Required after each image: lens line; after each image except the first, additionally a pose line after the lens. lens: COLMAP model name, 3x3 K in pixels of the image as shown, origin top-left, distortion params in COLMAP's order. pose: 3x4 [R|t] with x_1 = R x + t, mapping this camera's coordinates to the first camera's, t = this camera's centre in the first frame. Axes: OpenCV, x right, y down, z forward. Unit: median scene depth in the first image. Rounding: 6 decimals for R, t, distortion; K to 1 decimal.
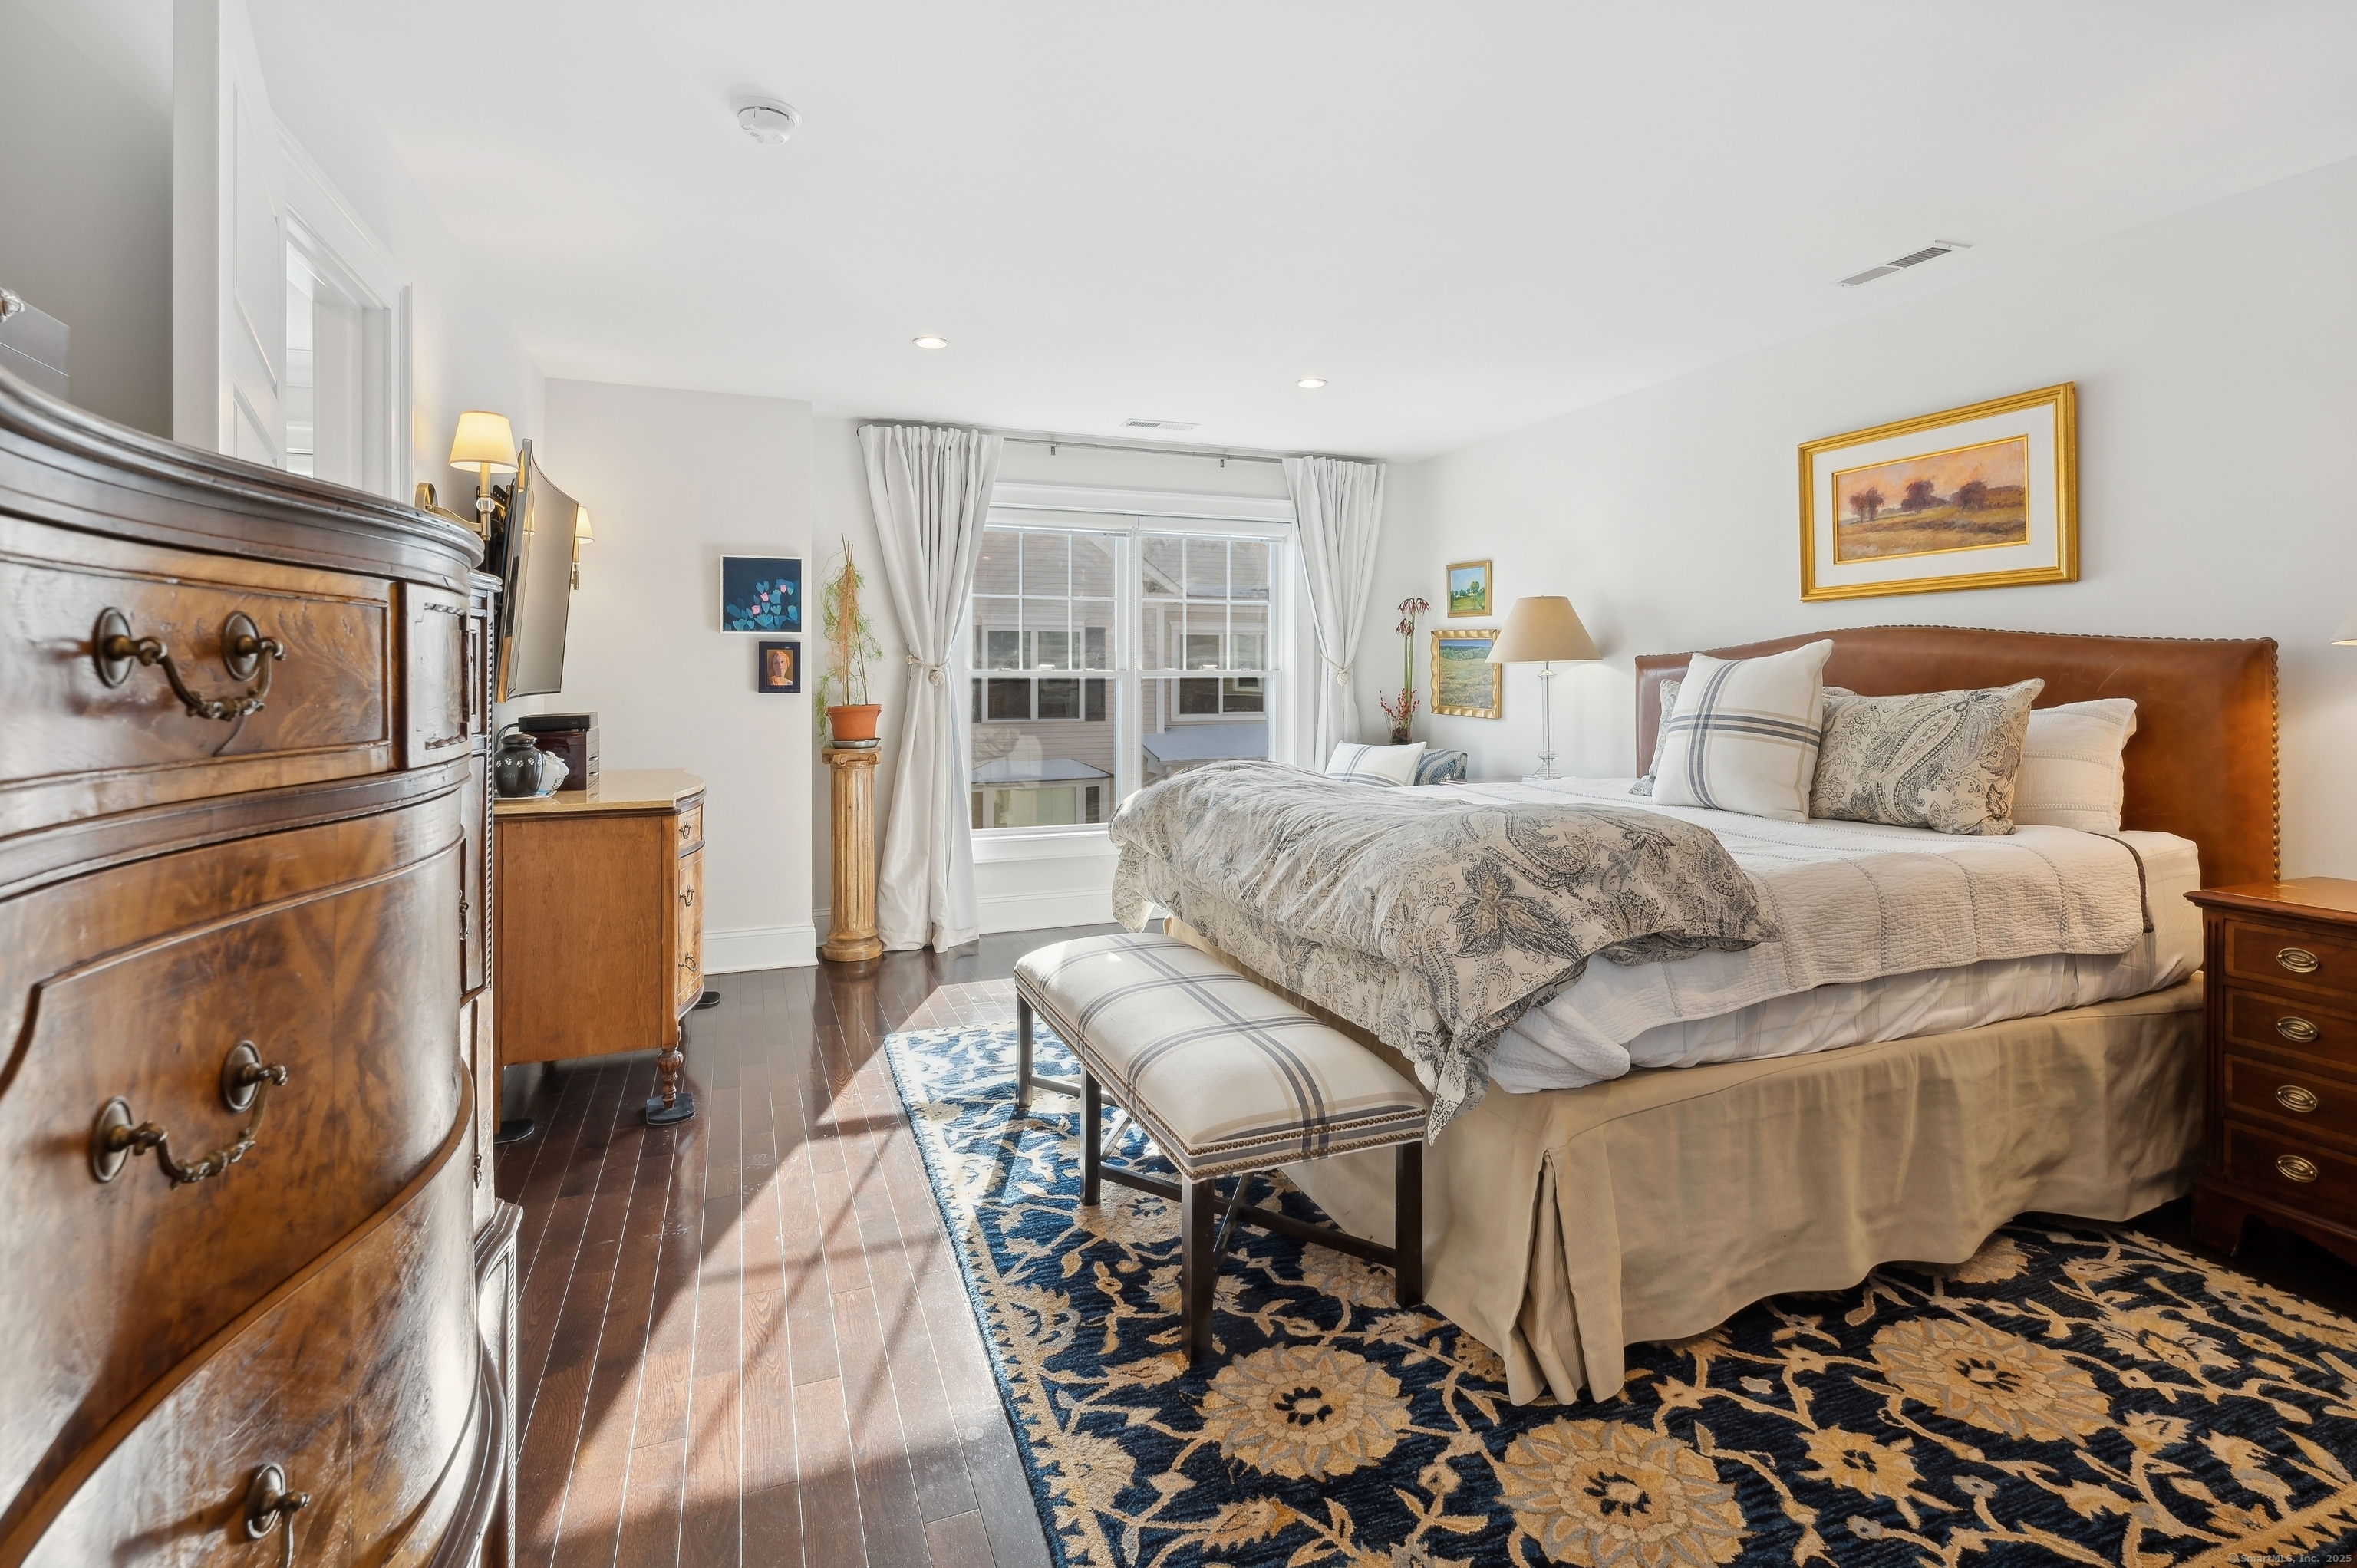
lens RADIAL K [[1102.1, 0, 1181.1], [0, 1102.1, 702.5], [0, 0, 1]] dist [-0.000114, -0.000551]
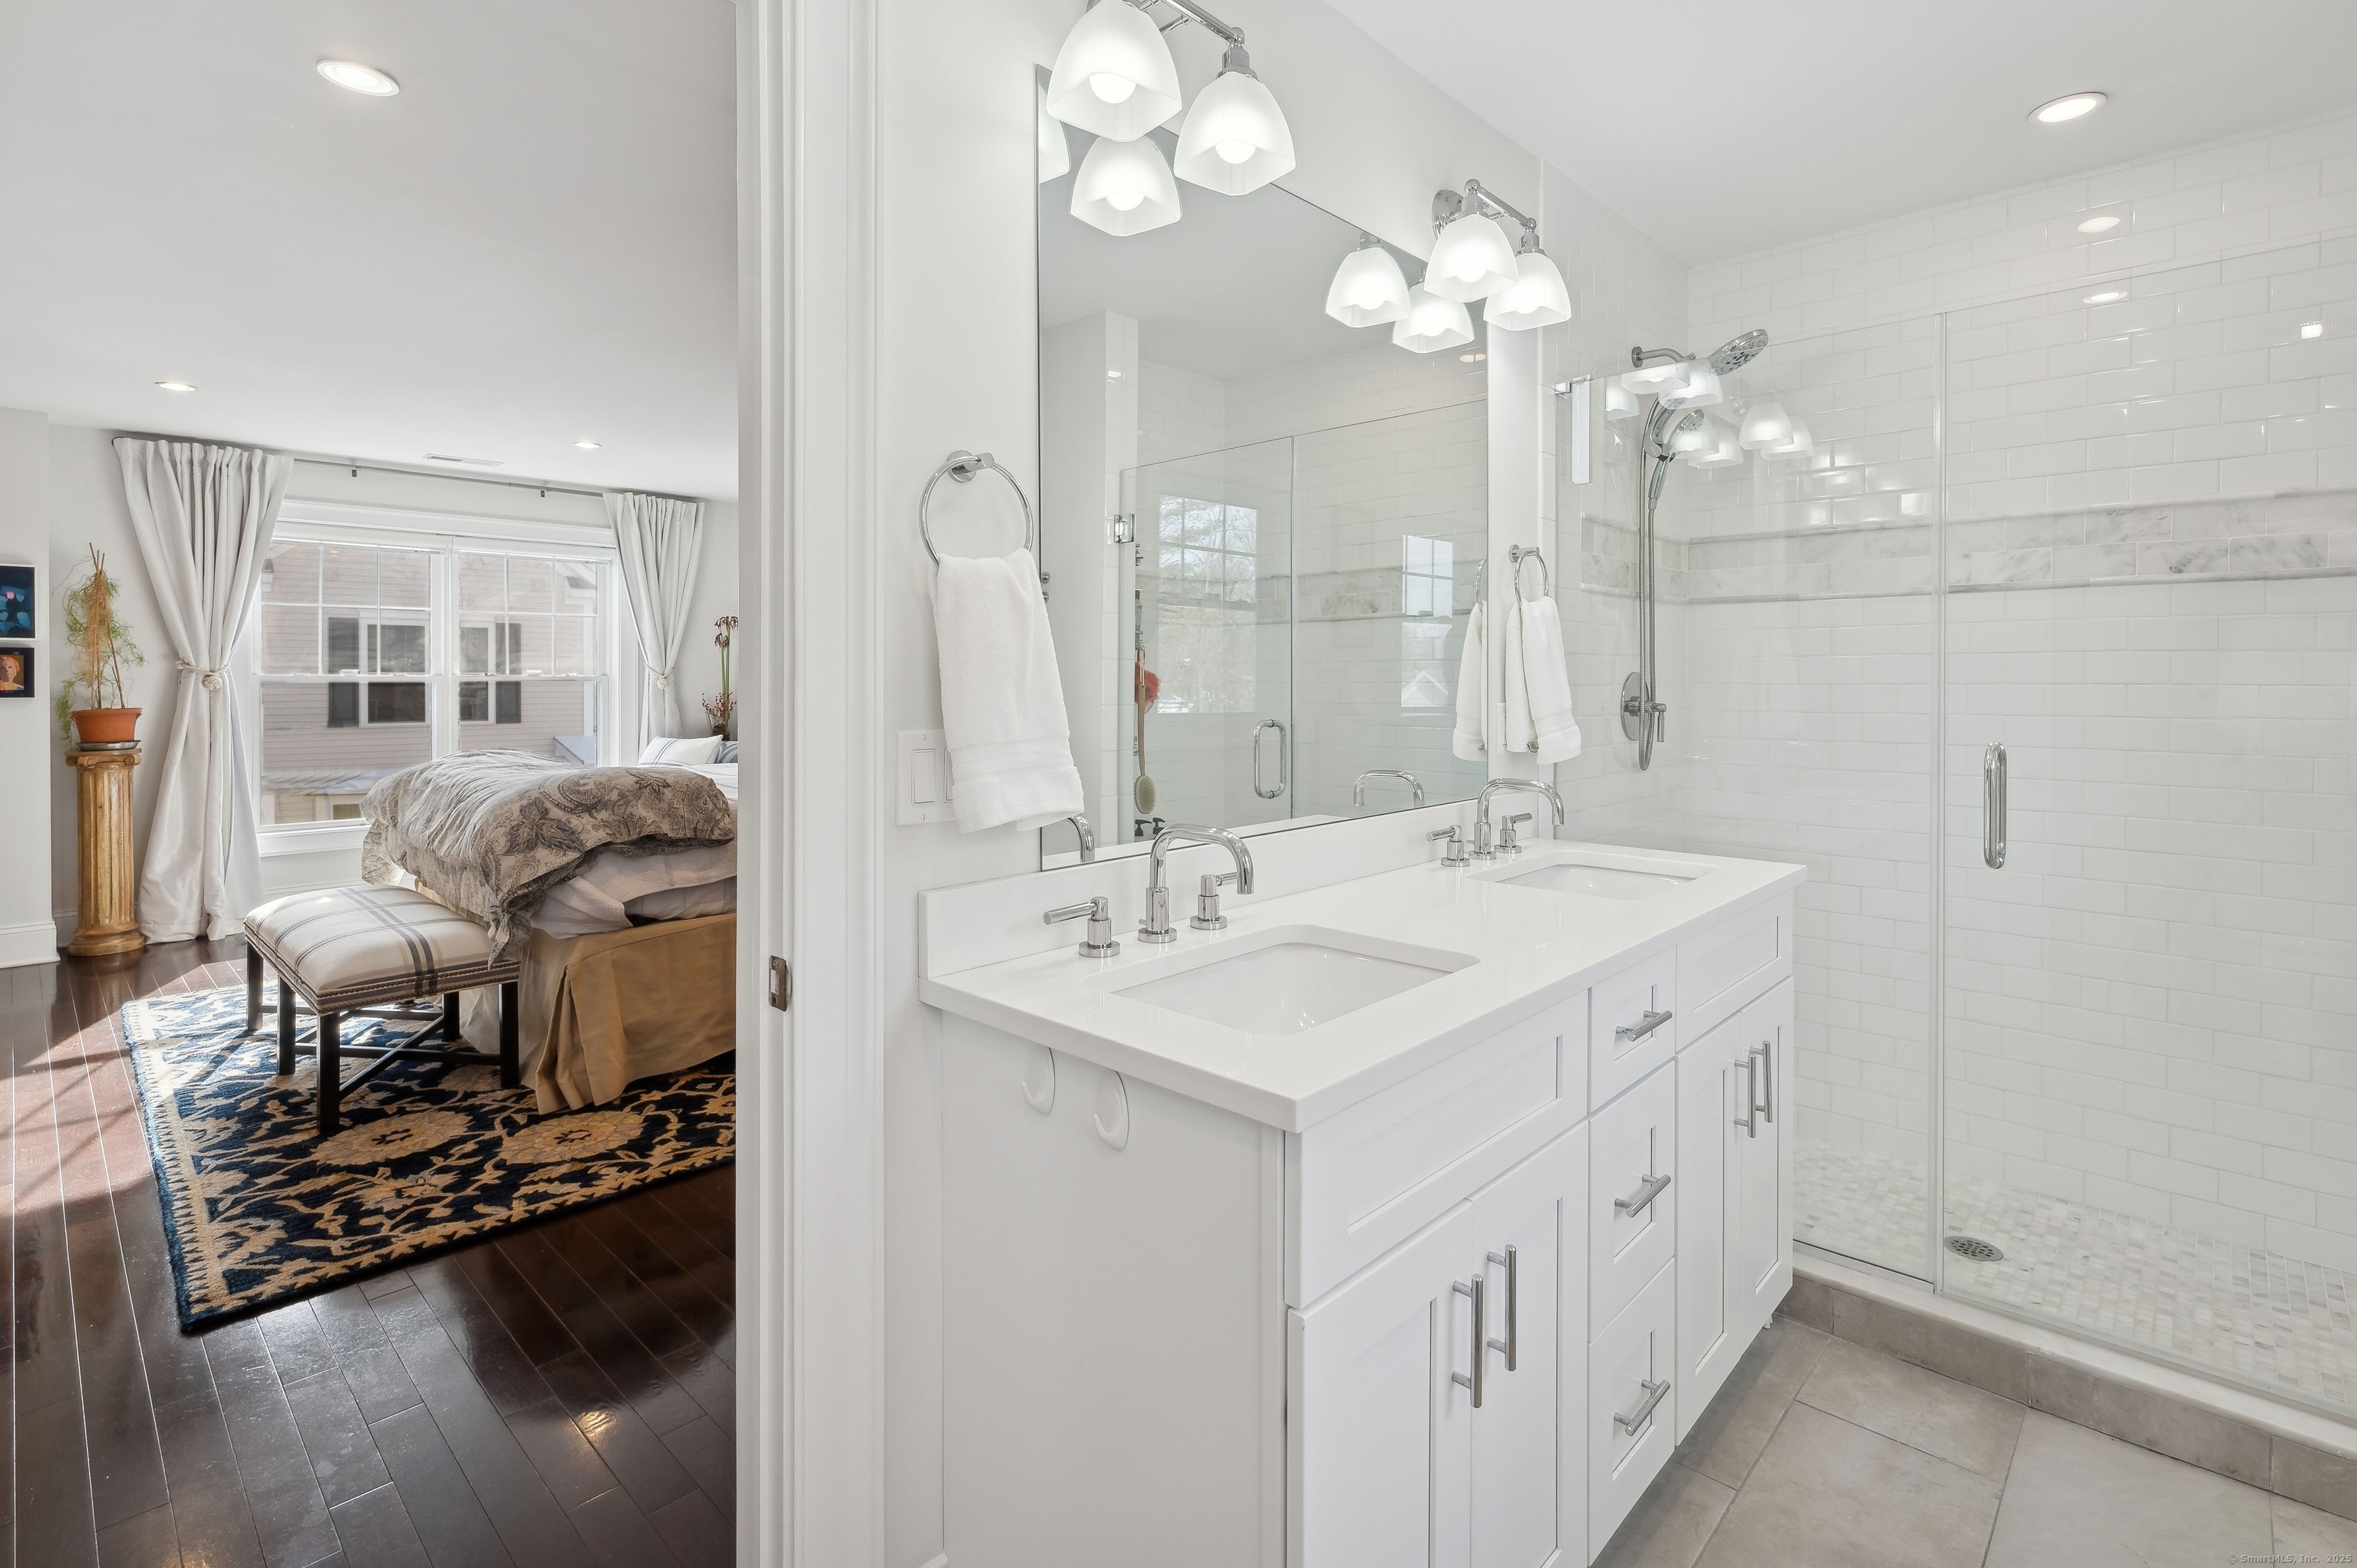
lens RADIAL K [[1102.1, 0, 1181.1], [0, 1102.1, 702.5], [0, 0, 1]] dist [-0.000114, -0.000551]
pose [[0.906588, -0.005261, 0.421984, 0.366461], [0.005058, 0.999986, 0.001601, -0.000169], [-0.421986, 0.000683, 0.906602, -0.733271]]
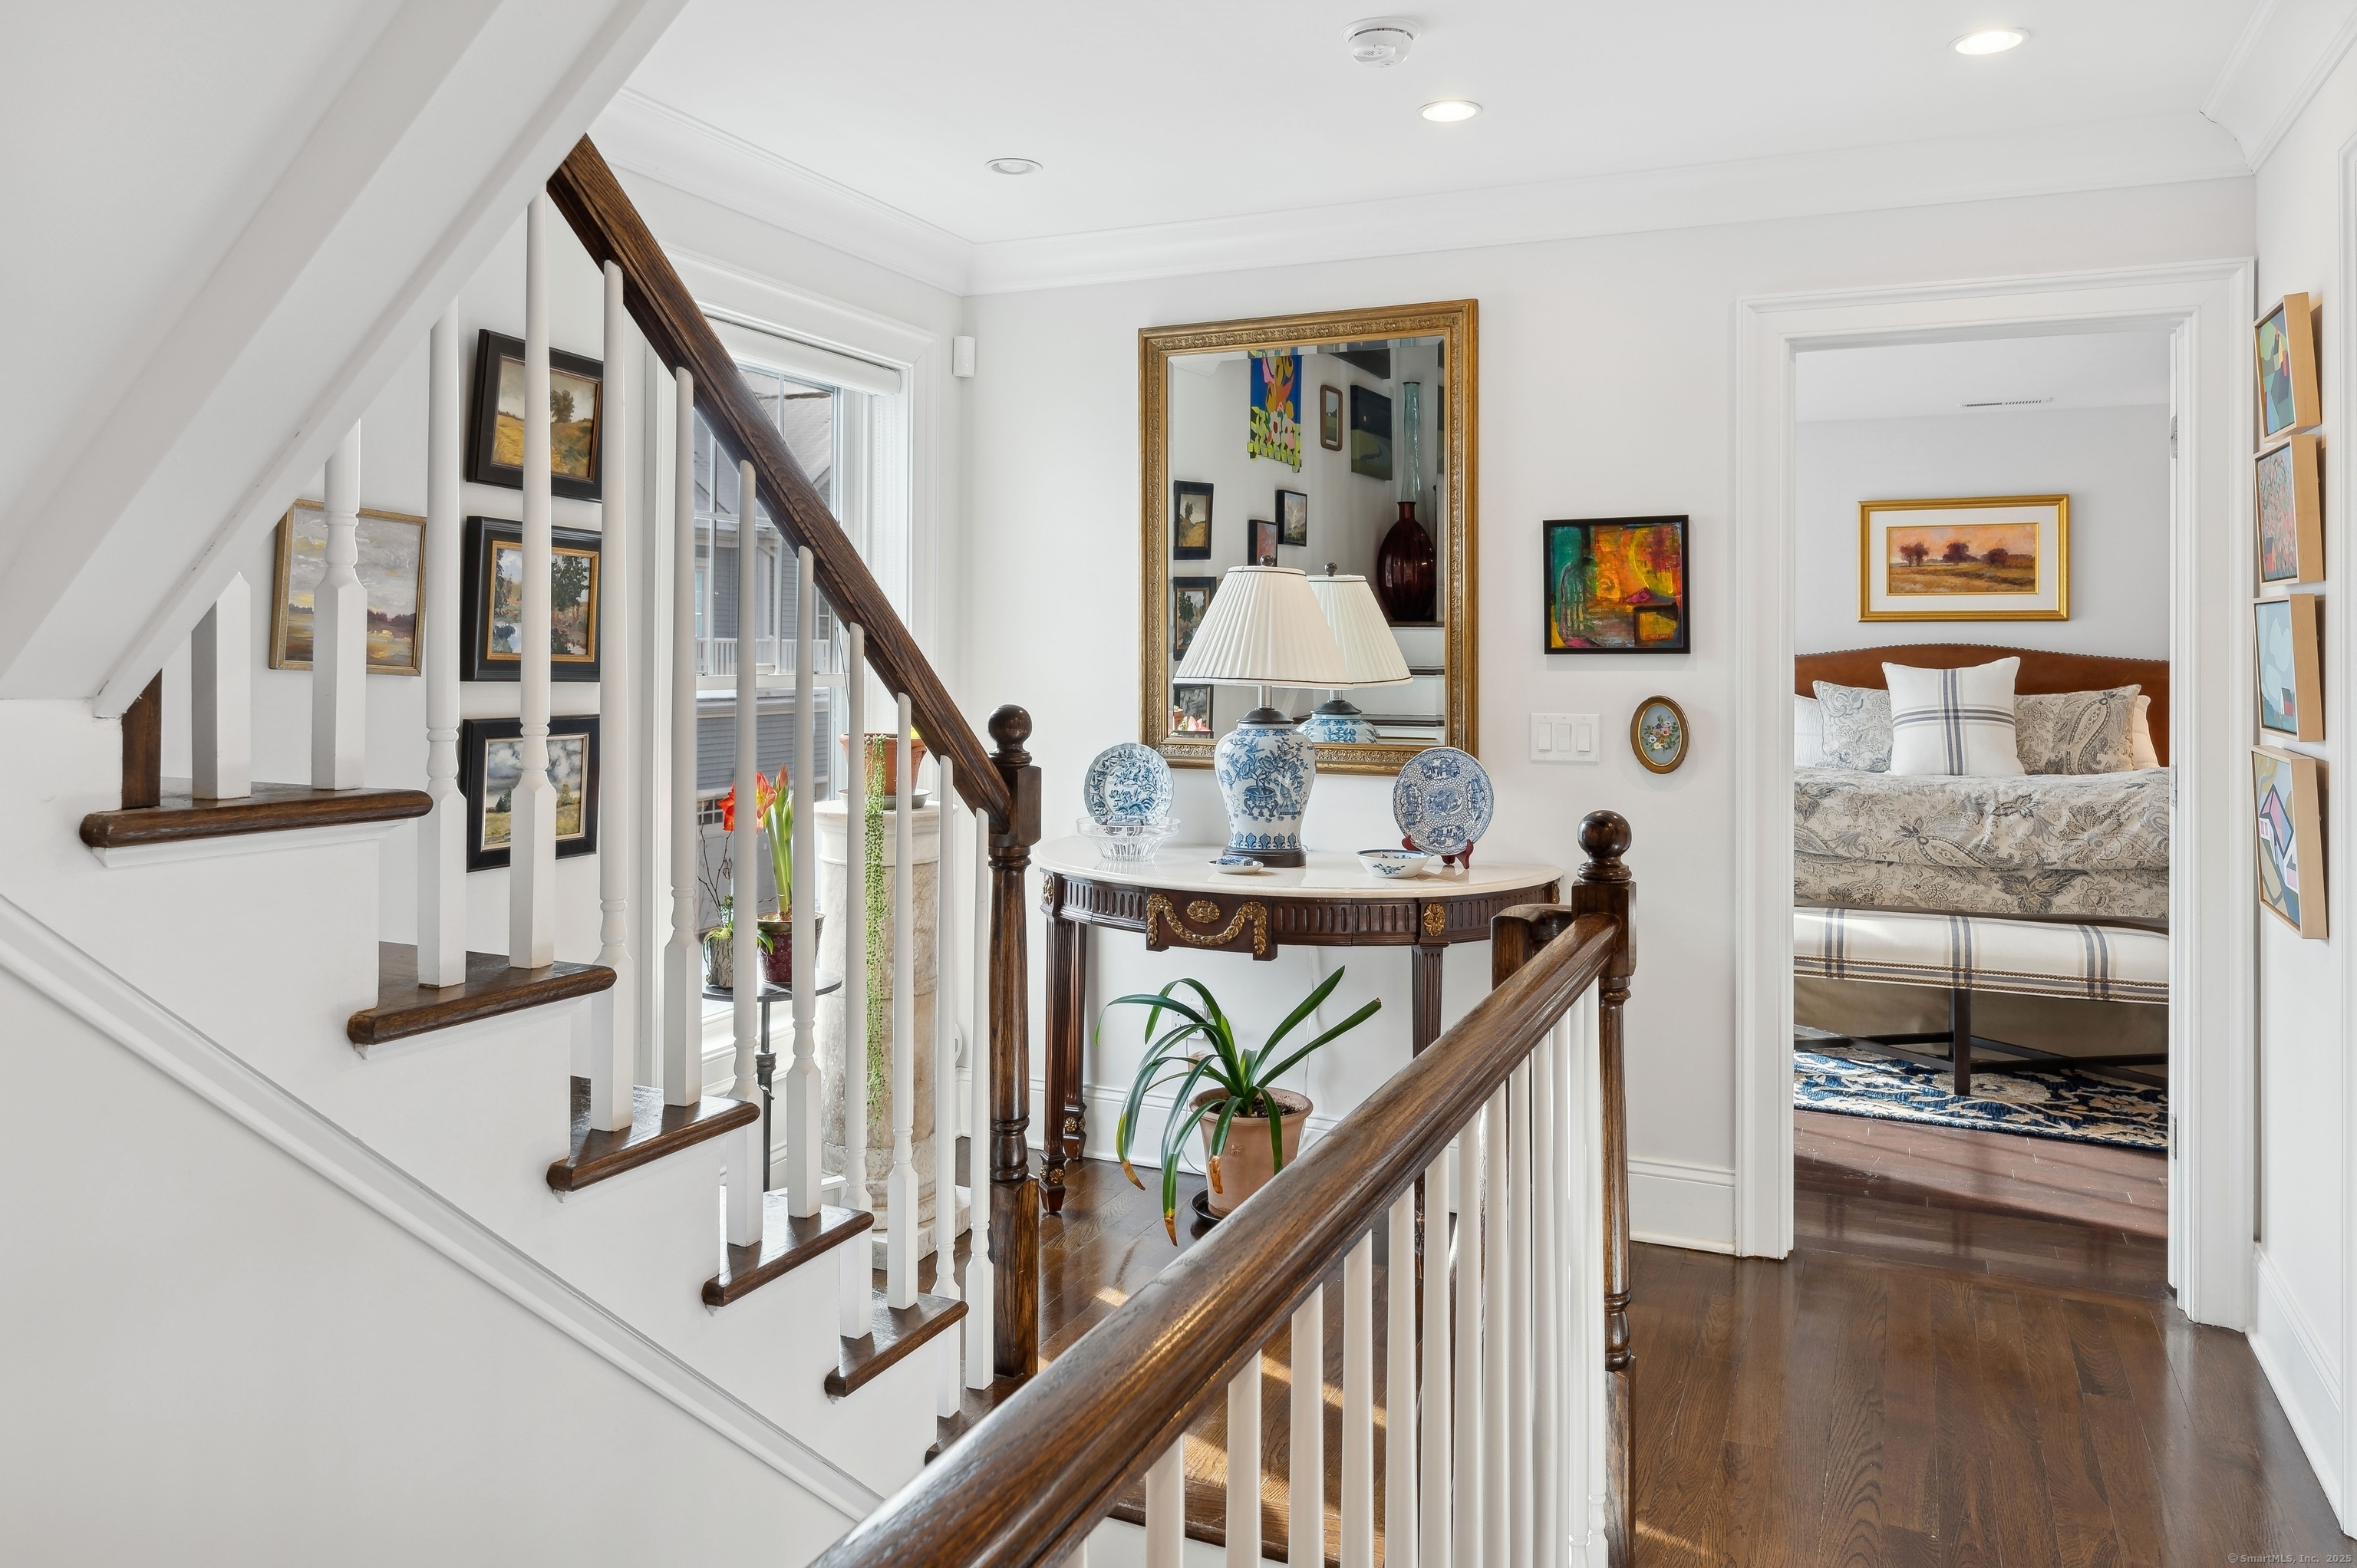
lens RADIAL K [[1623.0, 0, 1175.3], [0, 1623.0, 651.5], [0, 0, 1]] dist [0.002950, 0.000884]
pose [[0.716409, 0.006146, 0.697654, -2.193892], [0.007783, 0.999829, -0.016801, -0.045865], [-0.697637, 0.017466, 0.716238, 0.286259]]
